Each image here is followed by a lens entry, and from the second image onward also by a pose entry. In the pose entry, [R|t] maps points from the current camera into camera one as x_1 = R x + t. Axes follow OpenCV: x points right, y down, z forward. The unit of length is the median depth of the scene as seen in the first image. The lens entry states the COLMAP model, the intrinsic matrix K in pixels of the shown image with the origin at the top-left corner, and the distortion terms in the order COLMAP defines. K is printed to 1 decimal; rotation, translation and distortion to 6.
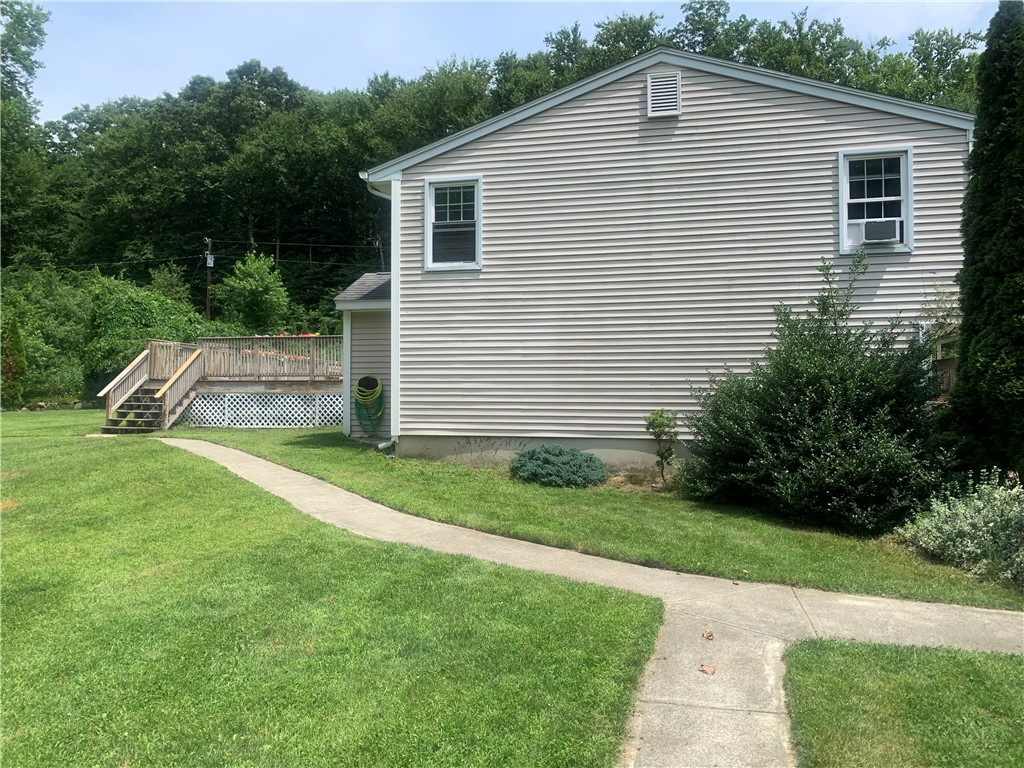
lens RADIAL K [[789.8, 0, 516.5], [0, 789.8, 379.6], [0, 0, 1]] dist [-0.002748, 0.019331]
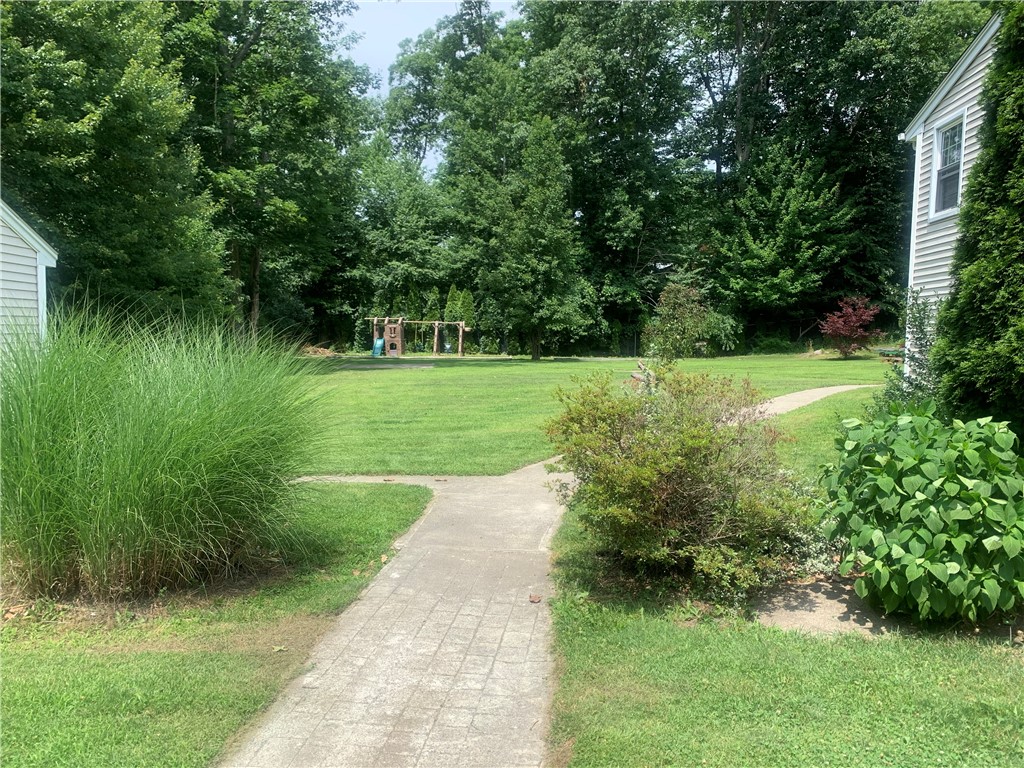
lens RADIAL K [[789.8, 0, 516.5], [0, 789.8, 379.6], [0, 0, 1]] dist [-0.002748, 0.019331]
pose [[0.166038, 0.061068, -0.984227, 0.786328], [0.002852, 0.998047, 0.062407, -0.006766], [0.986115, -0.013169, 0.165539, 0.335815]]
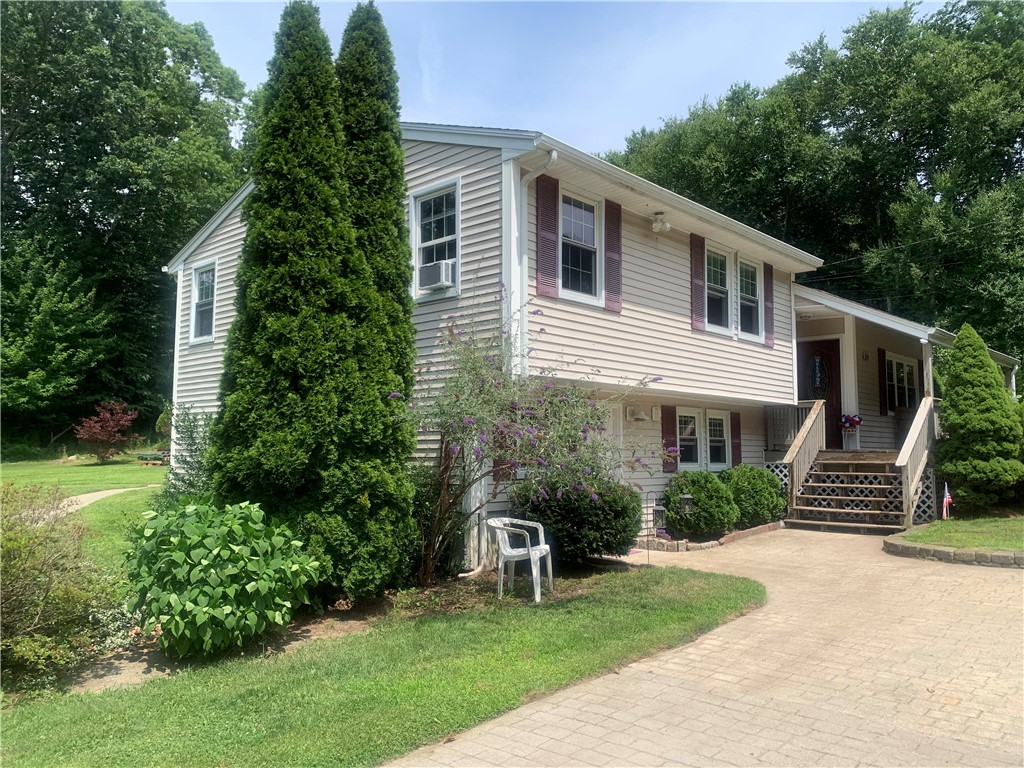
lens RADIAL K [[789.8, 0, 516.5], [0, 789.8, 379.6], [0, 0, 1]] dist [-0.002748, 0.019331]
pose [[0.867134, -0.039124, -0.496536, 0.877767], [0.009471, 0.998025, -0.062098, -0.012194], [0.497985, 0.049145, 0.865792, 0.247310]]
